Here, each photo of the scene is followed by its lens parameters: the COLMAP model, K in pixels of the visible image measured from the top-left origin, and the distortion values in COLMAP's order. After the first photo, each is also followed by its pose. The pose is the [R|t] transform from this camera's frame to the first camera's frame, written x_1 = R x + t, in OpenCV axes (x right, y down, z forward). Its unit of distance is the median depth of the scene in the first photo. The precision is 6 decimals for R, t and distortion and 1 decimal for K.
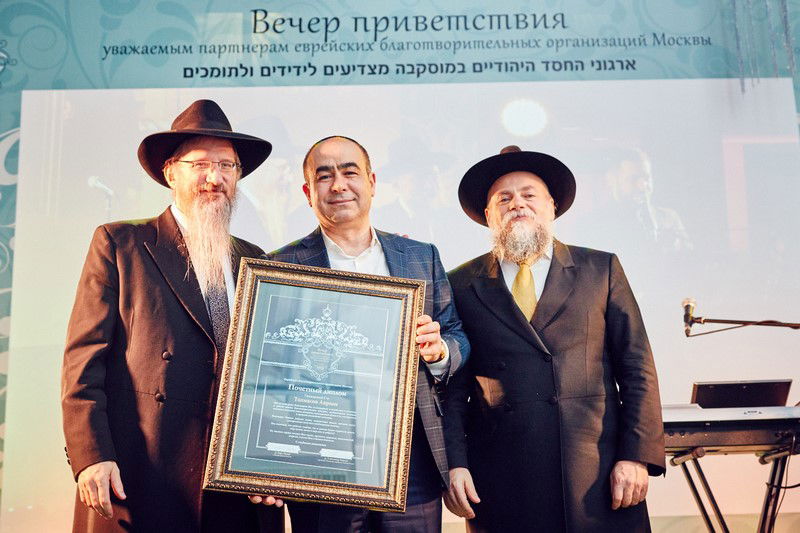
lens RADIAL K [[1080.1, 0, 399.1], [0, 1080.1, 265.0], [0, 0, 1]] dist [0.010647, -0.013845]
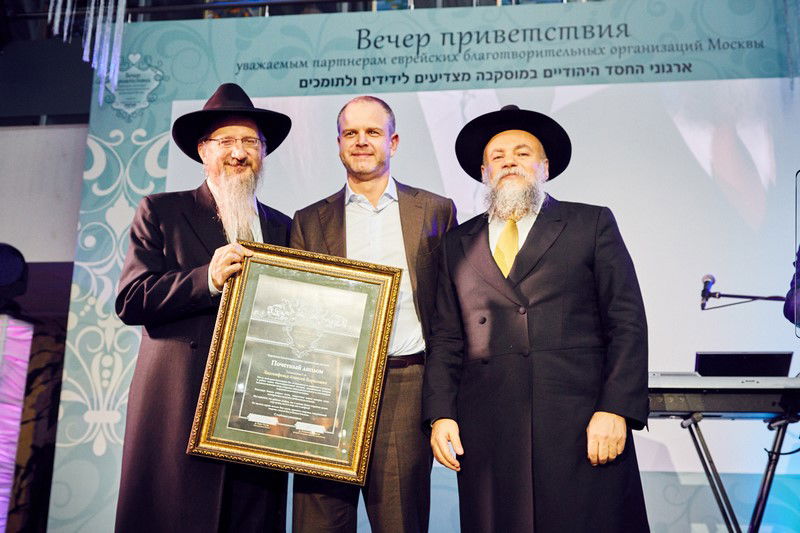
lens RADIAL K [[866.9, 0, 402.3], [0, 866.9, 266.3], [0, 0, 1]] dist [-0.006703, 0.015370]
pose [[0.985811, 0.012254, -0.167413, 0.076738], [-0.009247, 0.999782, 0.018730, 0.006248], [0.167606, -0.016916, 0.985709, 0.063835]]
